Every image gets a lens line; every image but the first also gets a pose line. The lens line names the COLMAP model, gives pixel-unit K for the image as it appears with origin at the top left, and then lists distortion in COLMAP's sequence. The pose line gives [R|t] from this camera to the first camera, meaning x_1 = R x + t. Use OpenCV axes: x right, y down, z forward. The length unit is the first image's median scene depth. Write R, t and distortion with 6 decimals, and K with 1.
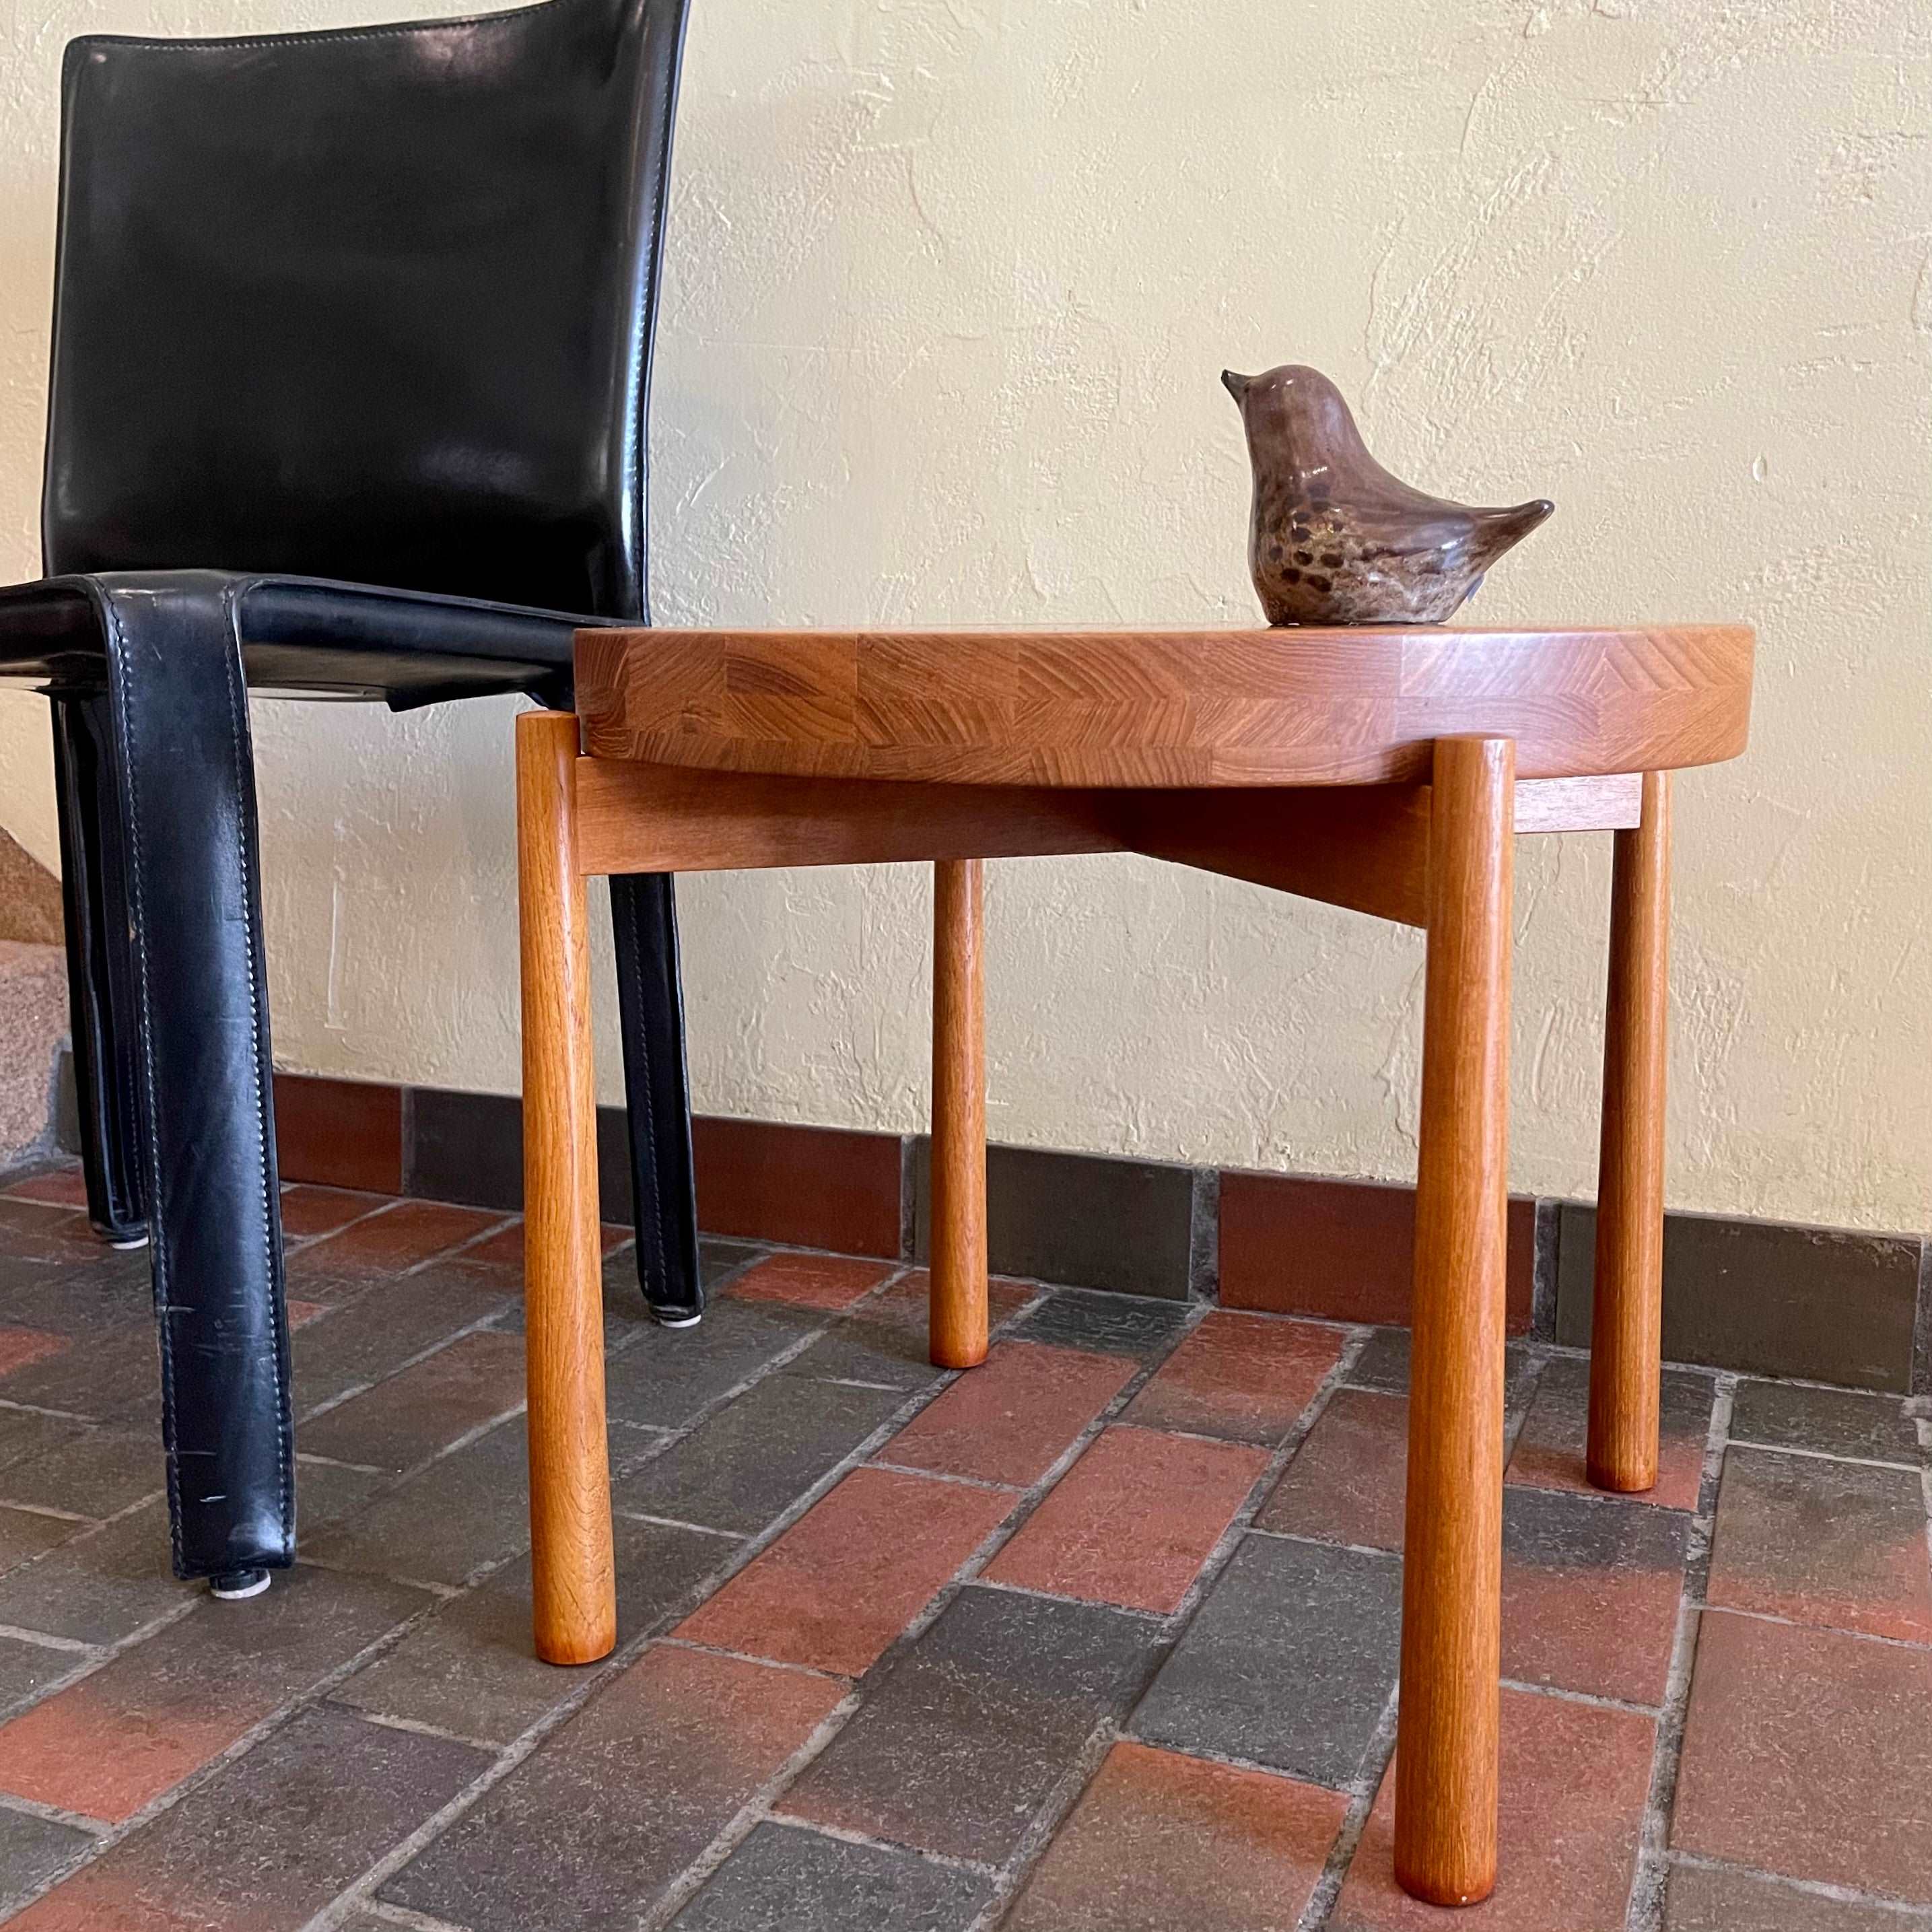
lens RADIAL K [[2082.3, 0, 960.0], [0, 2082.3, 966.2], [0, 0, 1]] dist [0.025466, 0.000000]
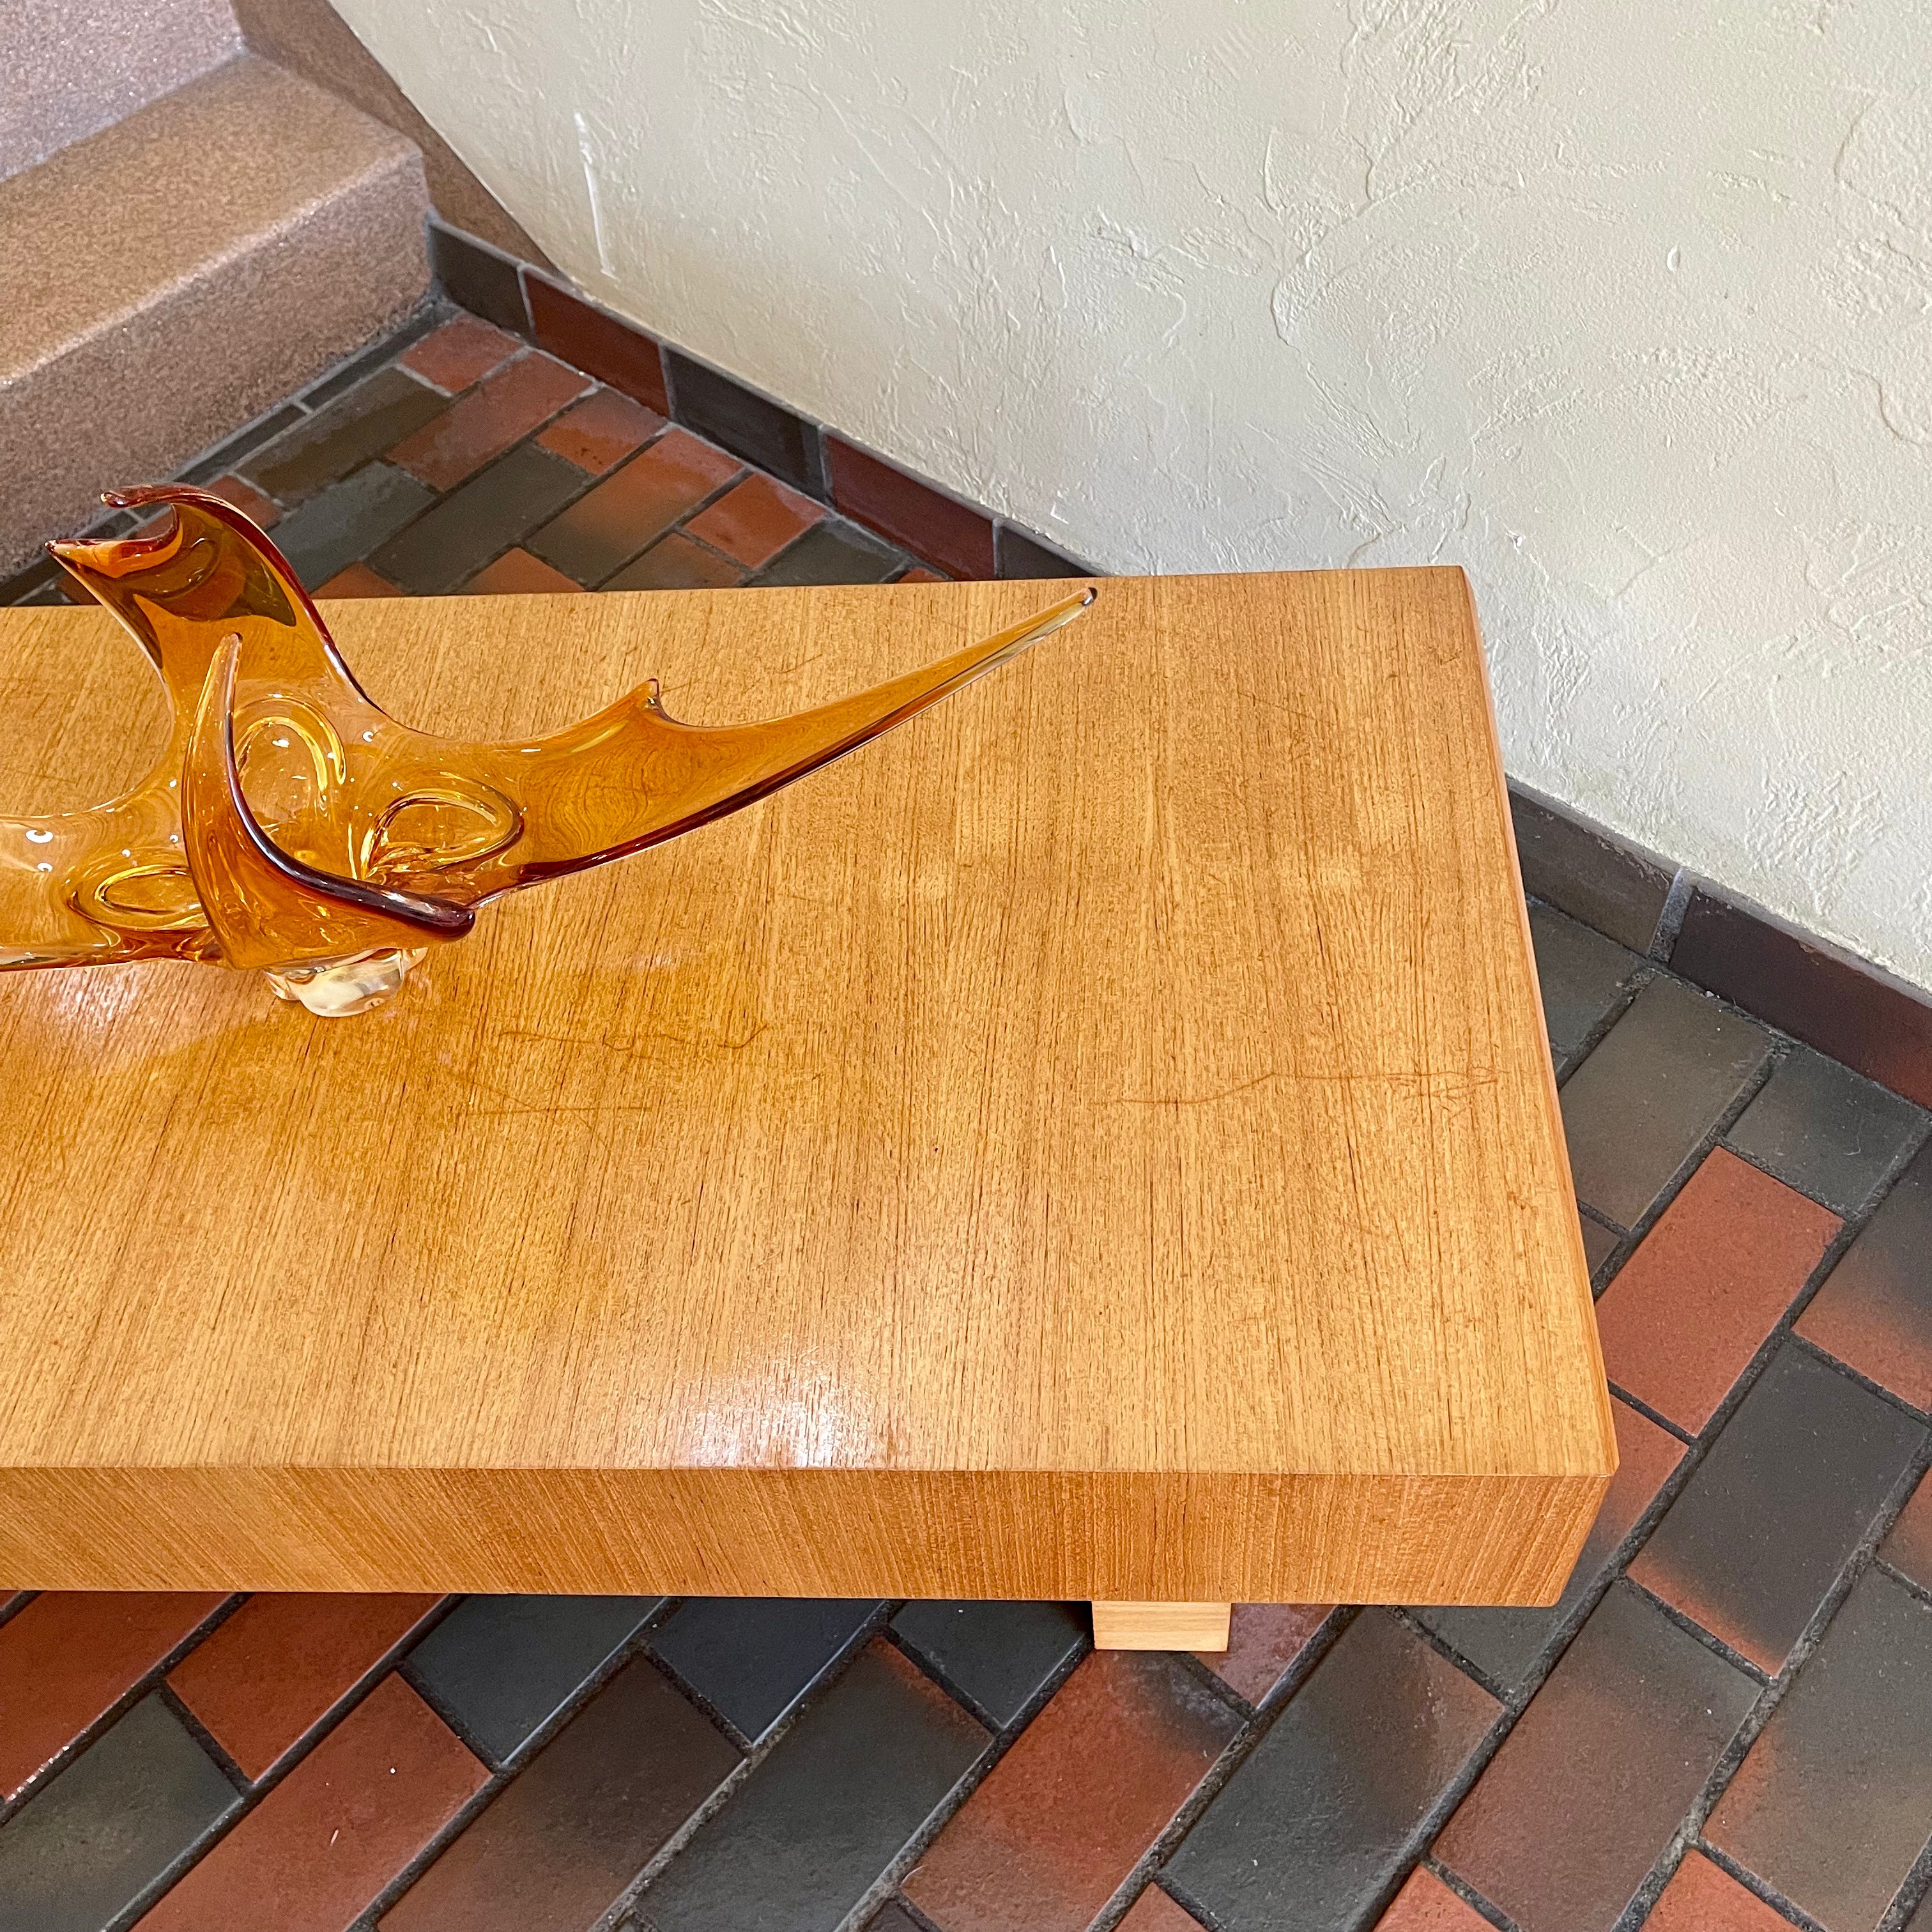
lens RADIAL K [[1946.3, 0, 998.0], [0, 1946.3, 978.3], [0, 0, 1]] dist [0.021975, 0.000000]
pose [[0.946734, 0.217923, -0.237074, 0.328433], [0.007555, 0.720984, 0.692911, -0.557453], [0.321928, -0.657793, 0.680933, 0.044234]]
